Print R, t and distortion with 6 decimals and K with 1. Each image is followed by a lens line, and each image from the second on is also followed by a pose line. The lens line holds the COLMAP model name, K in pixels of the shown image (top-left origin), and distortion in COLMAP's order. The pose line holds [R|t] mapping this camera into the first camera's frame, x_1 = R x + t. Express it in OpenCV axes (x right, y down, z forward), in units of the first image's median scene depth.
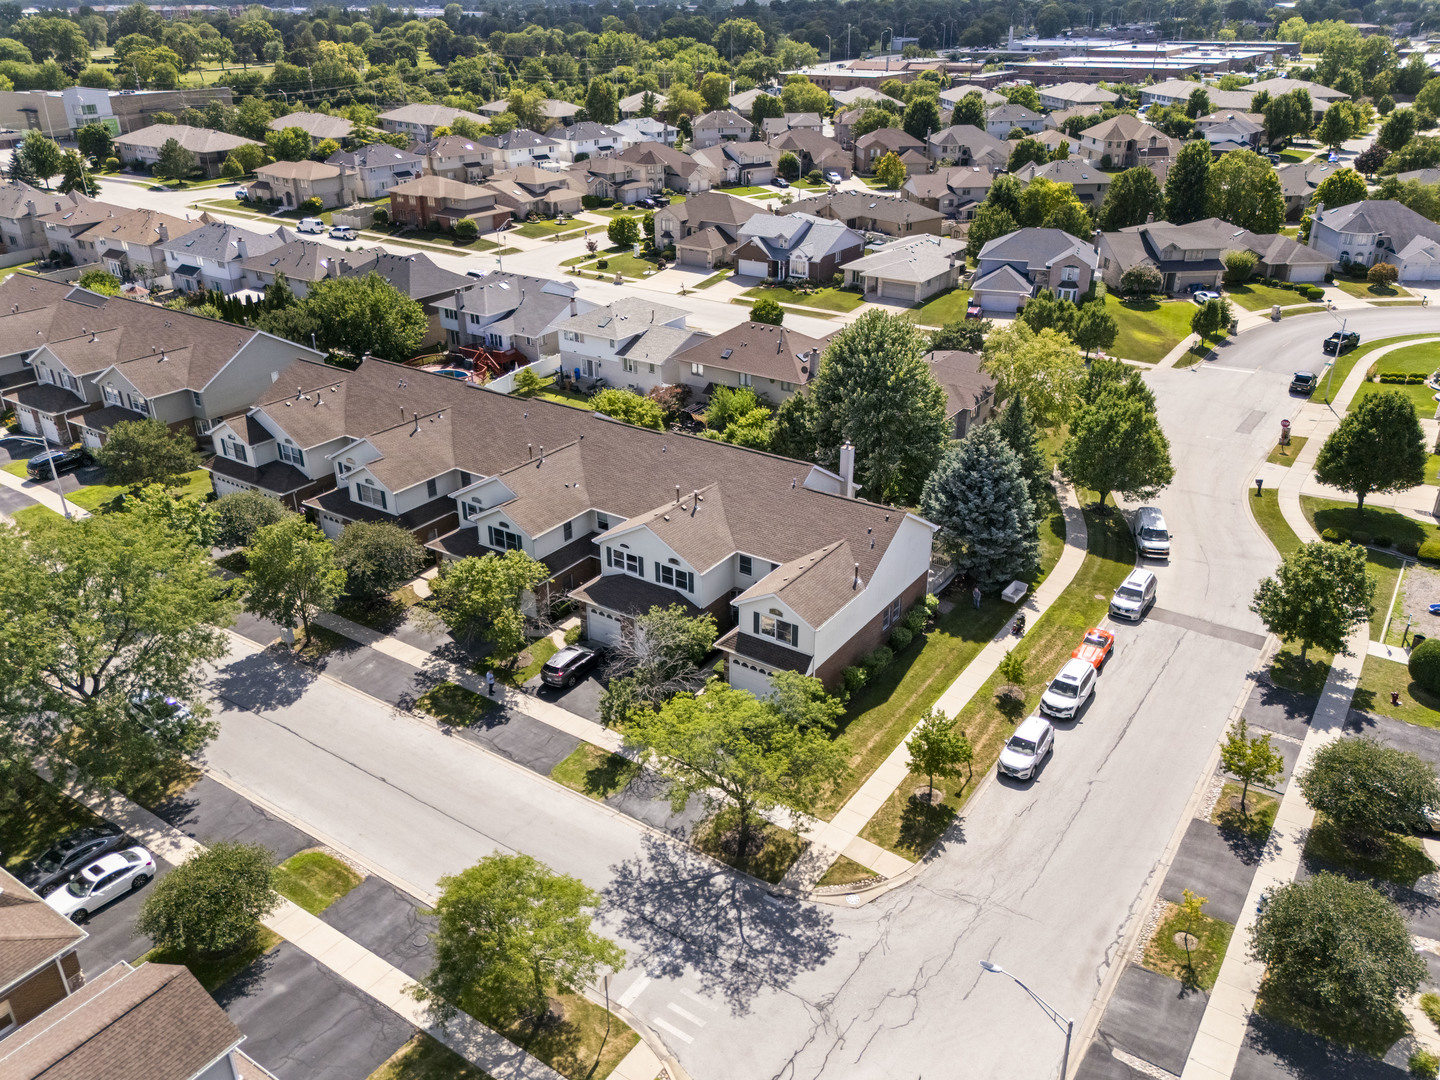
lens RADIAL K [[1115.9, 0, 719.8], [0, 1115.9, 531.3], [0, 0, 1]] dist [0.037055, 0.002803]
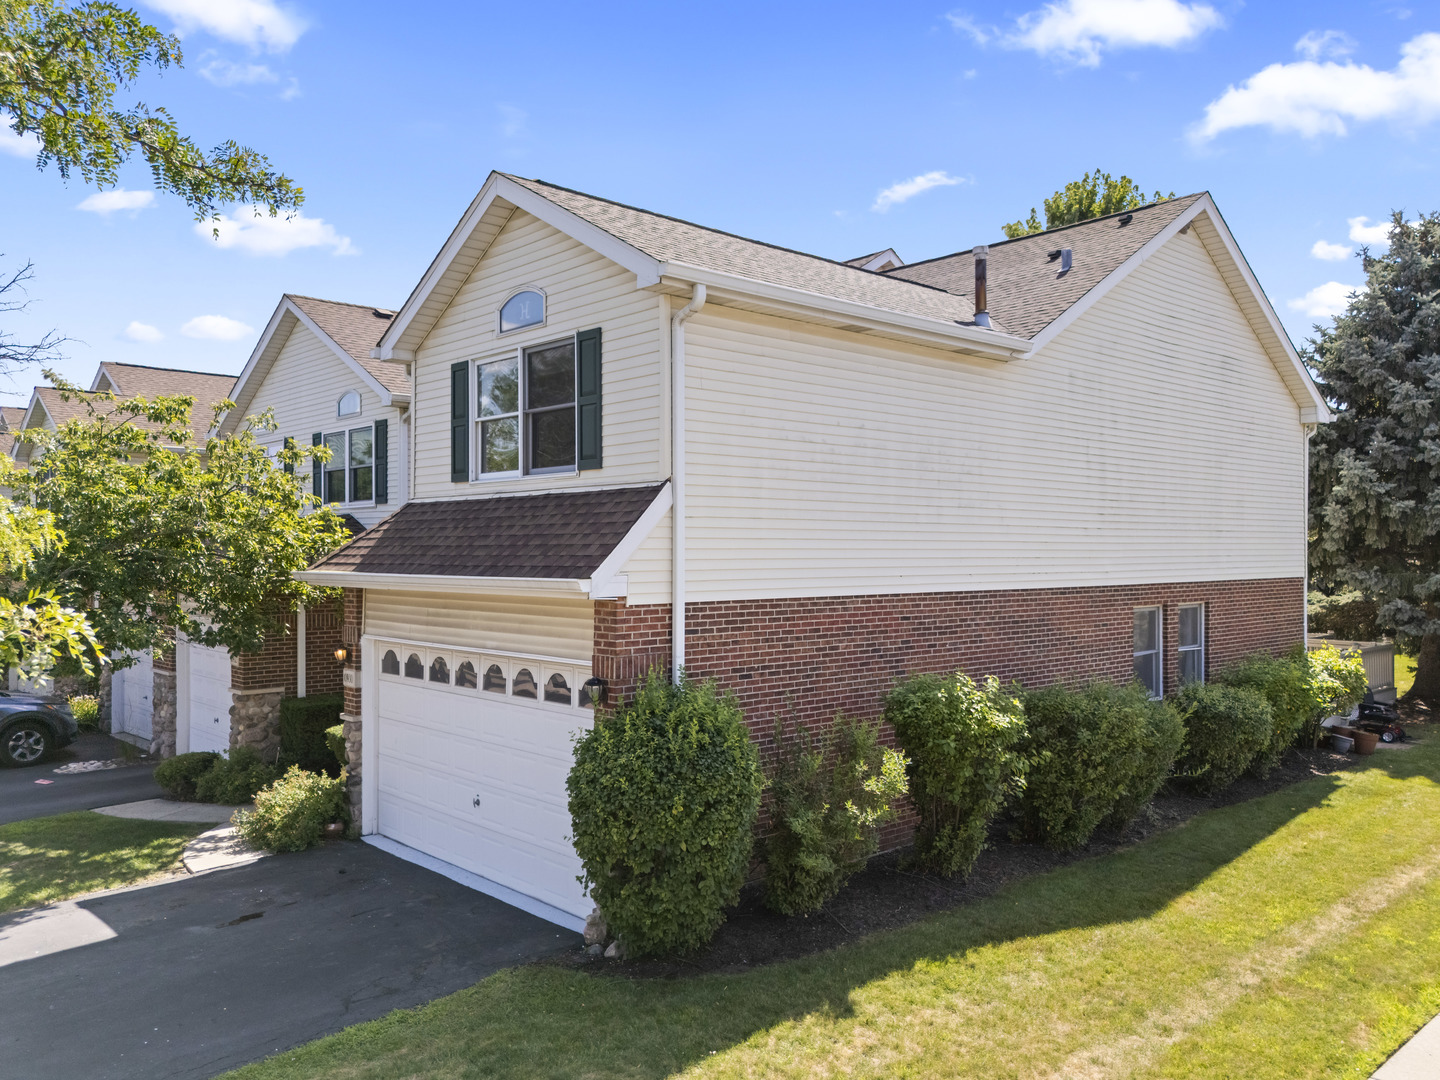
lens RADIAL K [[1115.9, 0, 740.5], [0, 1115.9, 548.1], [0, 0, 1]] dist [0.037055, 0.002803]
pose [[0.977506, 0.005250, -0.210843, 0.113907], [-0.094070, 0.905596, -0.413579, 0.165158], [0.188767, 0.424110, 0.885719, 0.758272]]
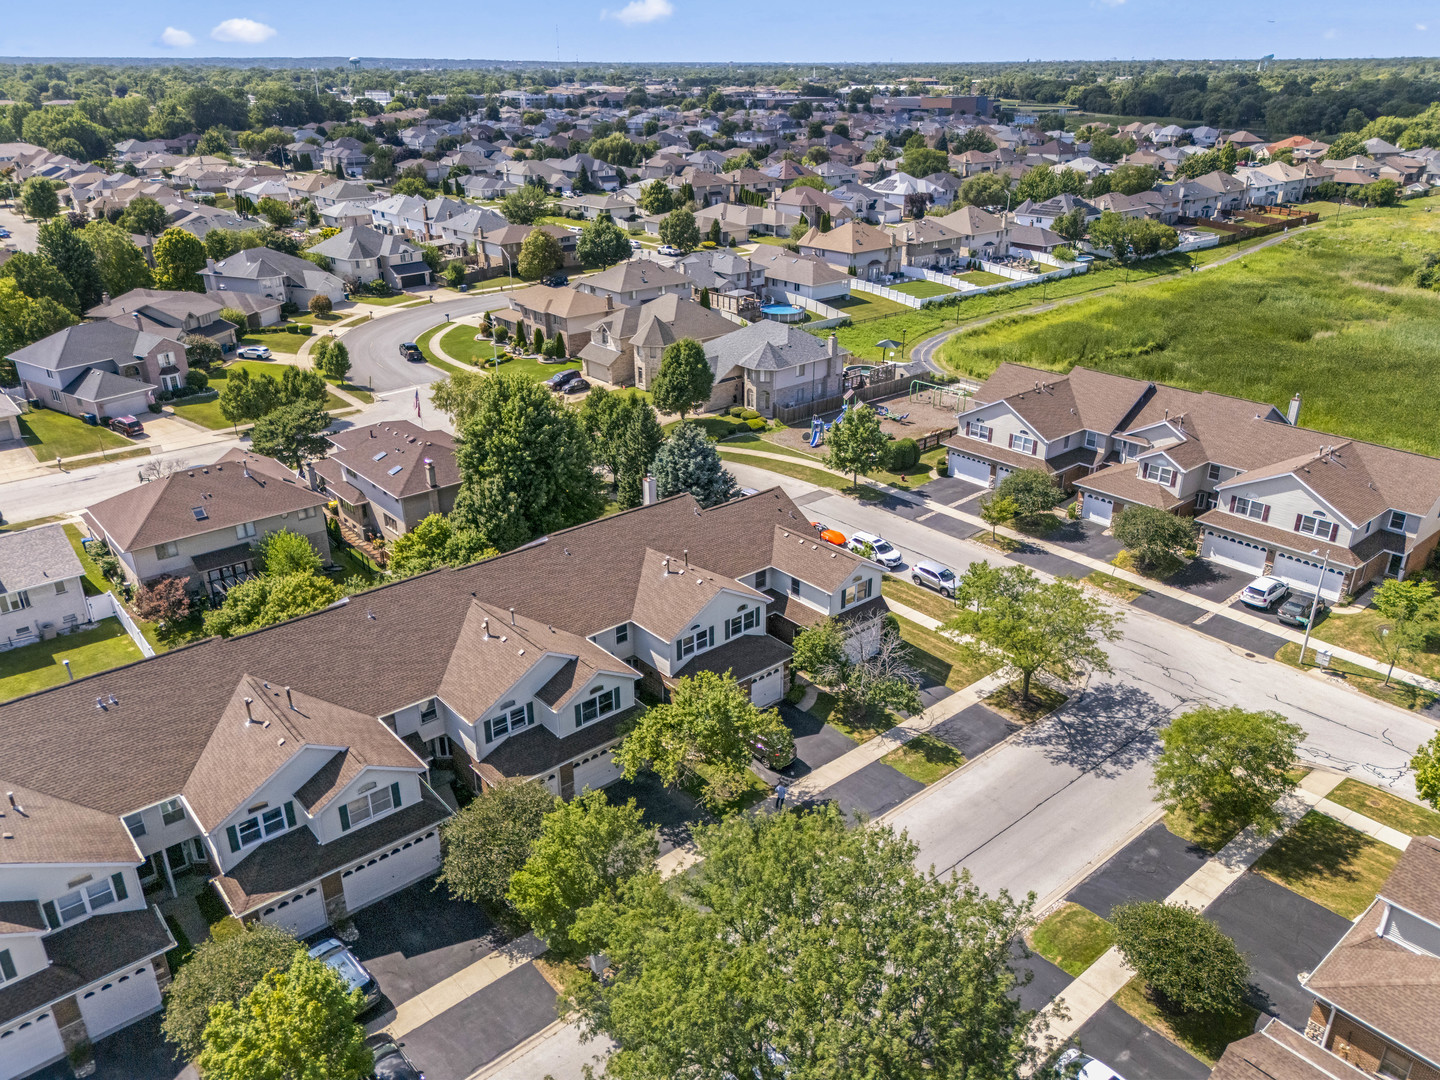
lens RADIAL K [[1061.3, 0, 714.5], [0, 1061.3, 539.0], [0, 0, 1]] dist [0.039200, -0.019266]
pose [[0.268137, -0.388160, 0.881722, -0.861073], [0.418298, 0.871371, 0.256396, -0.281774], [-0.867830, 0.300073, 0.396014, 0.596844]]
